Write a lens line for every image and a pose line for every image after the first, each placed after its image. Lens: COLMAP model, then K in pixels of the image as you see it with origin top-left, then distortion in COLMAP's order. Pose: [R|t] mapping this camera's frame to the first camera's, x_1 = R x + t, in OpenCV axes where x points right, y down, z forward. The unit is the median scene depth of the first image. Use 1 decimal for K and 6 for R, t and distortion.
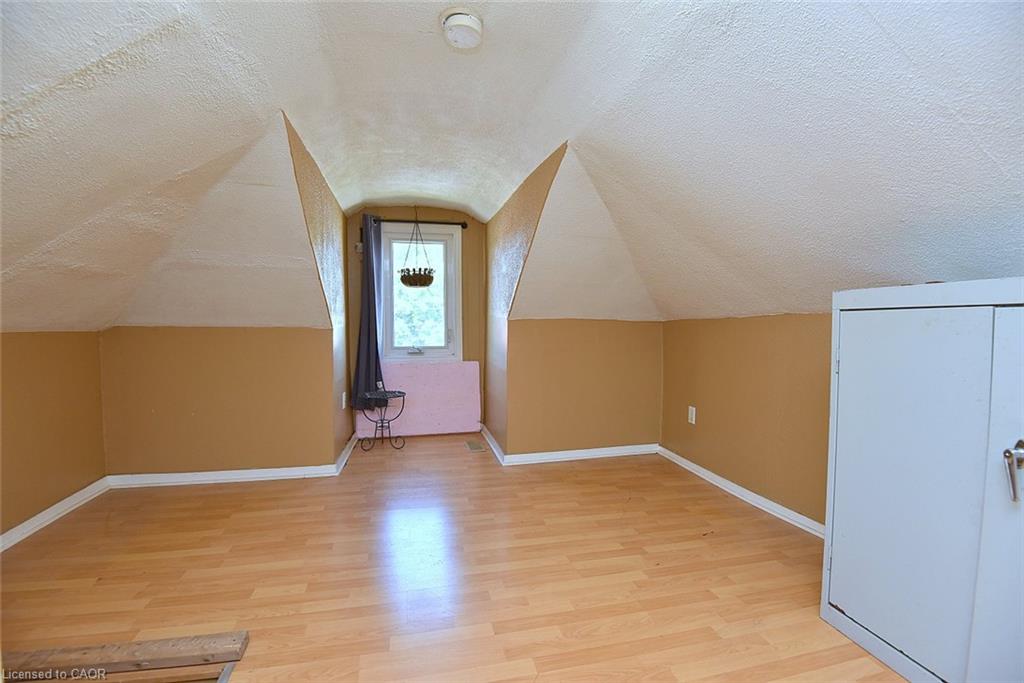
lens RADIAL K [[474.3, 0, 517.8], [0, 474.3, 341.1], [0, 0, 1]] dist [-0.024375, -0.011377]
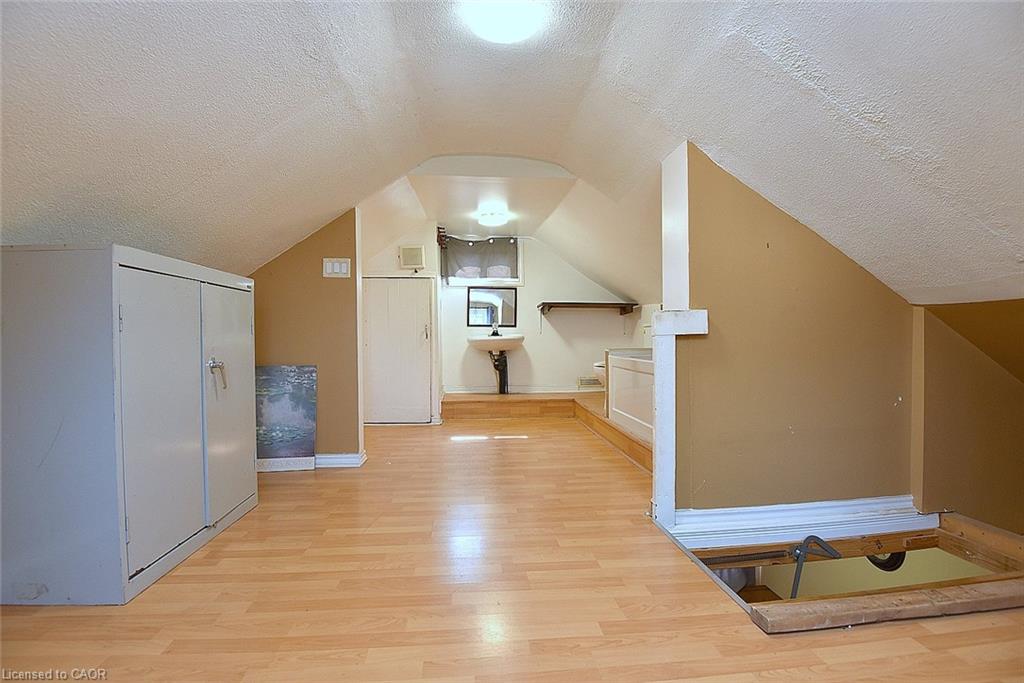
lens RADIAL K [[474.3, 0, 517.8], [0, 474.3, 341.1], [0, 0, 1]] dist [-0.024375, -0.011377]
pose [[-0.991924, 0.012003, 0.126265, -0.227165], [0.017086, 0.999083, 0.039255, 0.065682], [-0.125678, 0.041095, -0.991220, 1.806834]]
